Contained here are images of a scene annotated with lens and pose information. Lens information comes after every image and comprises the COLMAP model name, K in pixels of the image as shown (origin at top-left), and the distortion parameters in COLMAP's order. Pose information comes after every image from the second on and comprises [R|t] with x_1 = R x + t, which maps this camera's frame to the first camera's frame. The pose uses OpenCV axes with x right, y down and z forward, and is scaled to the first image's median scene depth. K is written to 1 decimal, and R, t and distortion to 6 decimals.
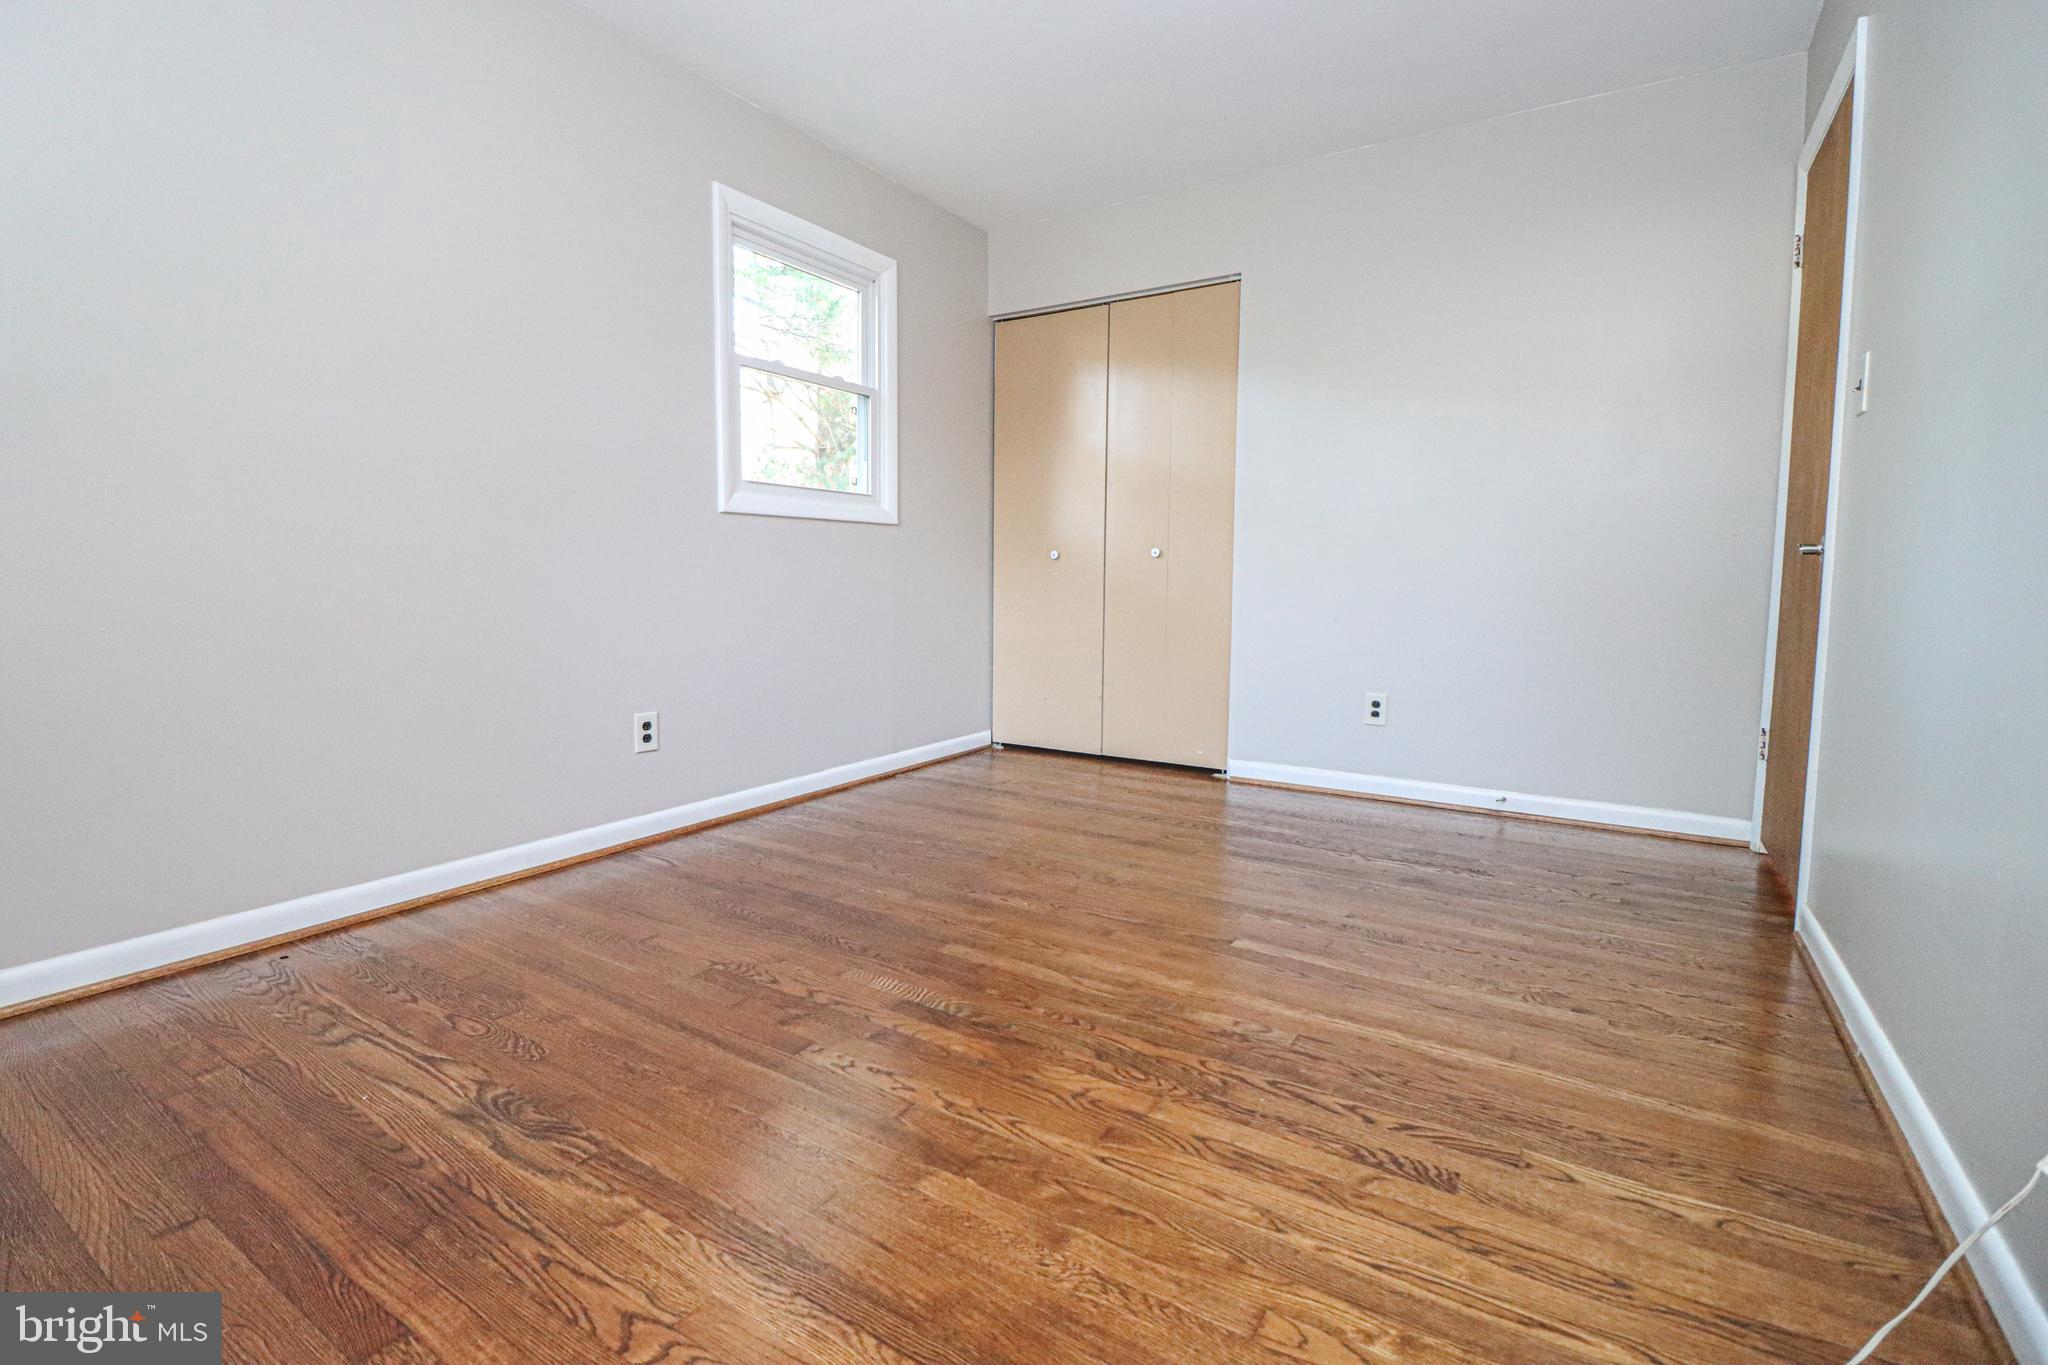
lens RADIAL K [[952.6, 0, 1000.1], [0, 952.6, 657.1], [0, 0, 1]] dist [0.000689, -0.012838]
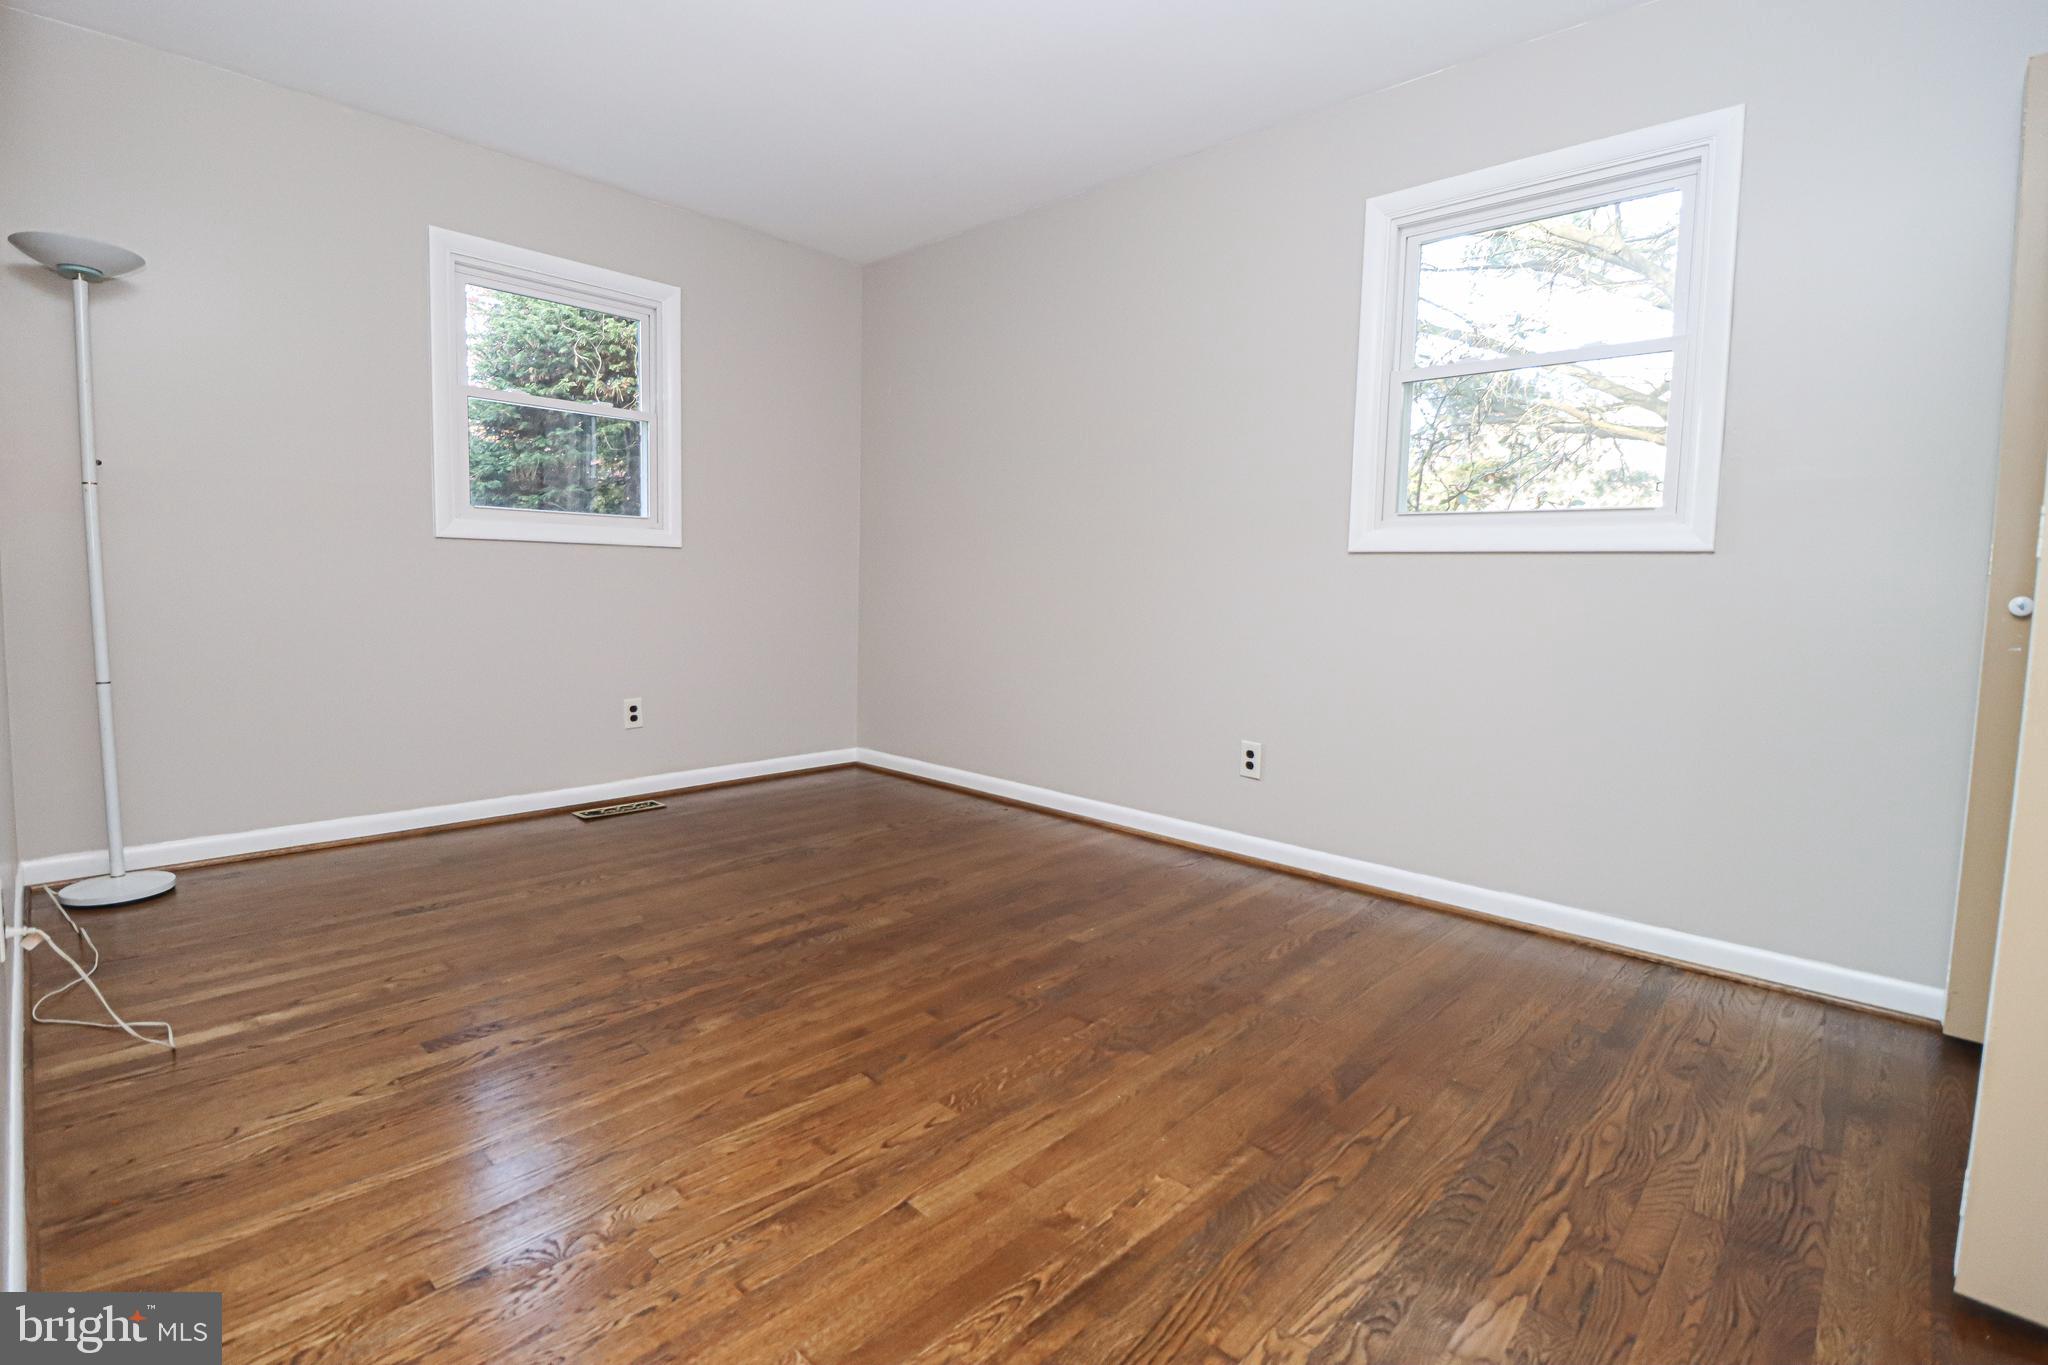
lens RADIAL K [[952.6, 0, 1000.1], [0, 952.6, 657.1], [0, 0, 1]] dist [0.000689, -0.012838]
pose [[-0.198899, 0.068107, -0.977651, 1.175036], [-0.109658, 0.989771, 0.091261, -0.167449], [0.973866, 0.125359, -0.189396, 1.446076]]
